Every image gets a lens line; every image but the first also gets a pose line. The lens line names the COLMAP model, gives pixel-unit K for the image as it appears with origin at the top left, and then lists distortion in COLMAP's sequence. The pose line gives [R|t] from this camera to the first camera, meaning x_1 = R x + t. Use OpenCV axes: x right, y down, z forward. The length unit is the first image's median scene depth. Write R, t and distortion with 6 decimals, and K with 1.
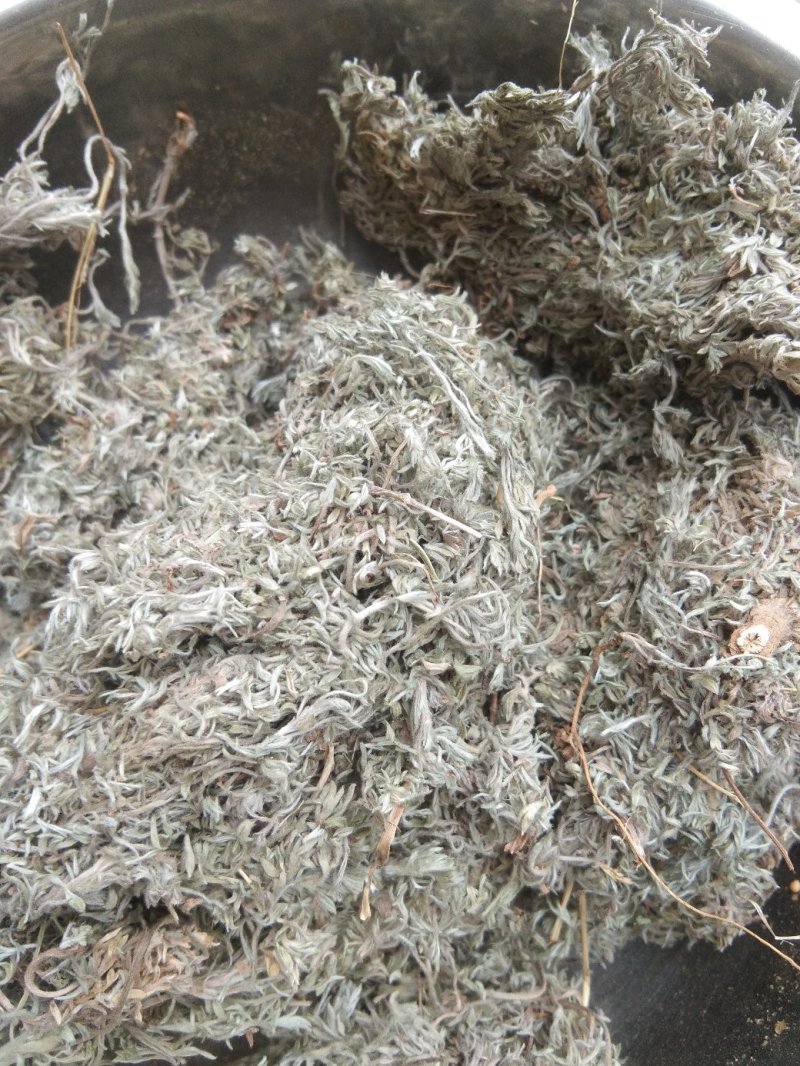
lens RADIAL K [[779.3, 0, 400.0], [0, 779.3, 532.5], [0, 0, 1]] dist [-0.001377, -0.004092]
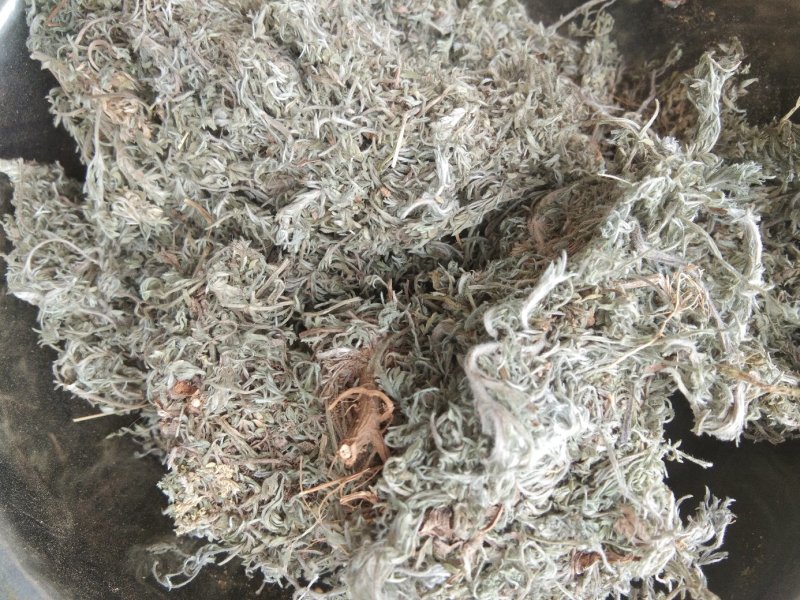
lens RADIAL K [[584.9, 0, 399.6], [0, 584.9, 300.2], [0, 0, 1]] dist [-0.001377, -0.004092]
pose [[0.335516, 0.940432, -0.054920, 0.383162], [-0.926372, 0.339963, 0.162052, -0.079657], [0.171069, -0.003494, 0.985253, -0.177824]]
